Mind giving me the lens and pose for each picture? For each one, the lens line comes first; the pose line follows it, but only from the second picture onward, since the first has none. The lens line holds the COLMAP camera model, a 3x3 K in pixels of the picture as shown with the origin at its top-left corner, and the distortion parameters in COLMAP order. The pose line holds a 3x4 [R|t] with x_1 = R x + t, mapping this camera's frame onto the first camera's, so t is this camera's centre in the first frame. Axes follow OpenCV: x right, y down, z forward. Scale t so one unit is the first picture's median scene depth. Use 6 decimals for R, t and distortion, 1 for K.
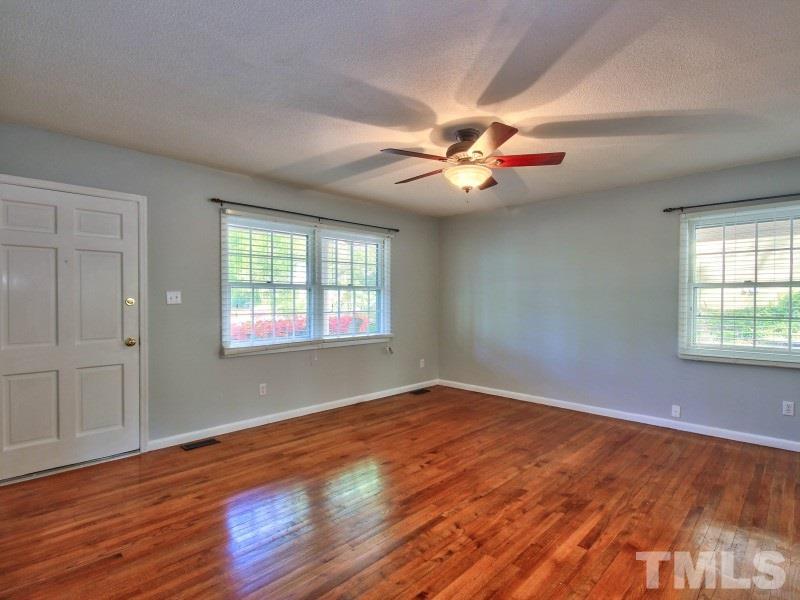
lens RADIAL K [[428.0, 0, 400.0], [0, 428.0, 300.0], [0, 0, 1]] dist [-0.001543, 0.000726]
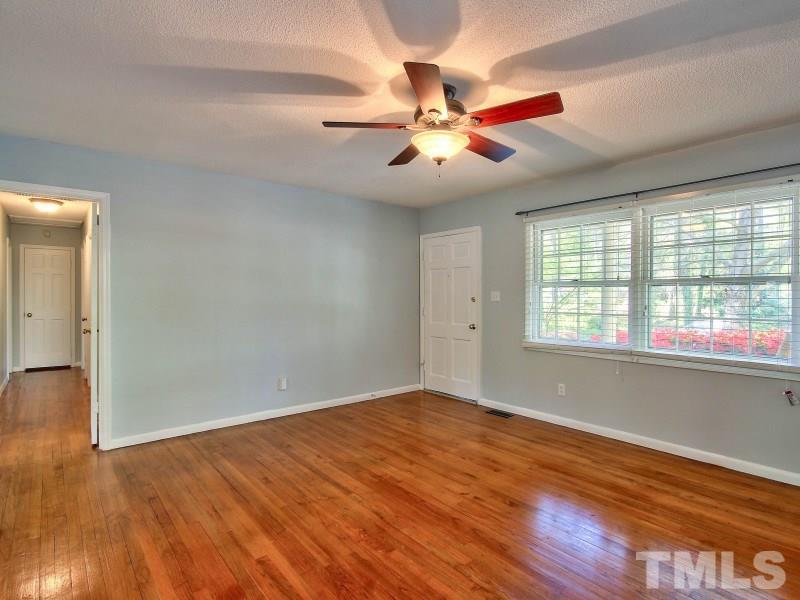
lens RADIAL K [[428.0, 0, 400.0], [0, 428.0, 300.0], [0, 0, 1]] dist [-0.001543, 0.000726]
pose [[-0.127929, 0.006718, -0.991761, 0.852502], [-0.006126, 0.999953, 0.007564, -0.003530], [0.991764, 0.007043, -0.127881, 0.913596]]
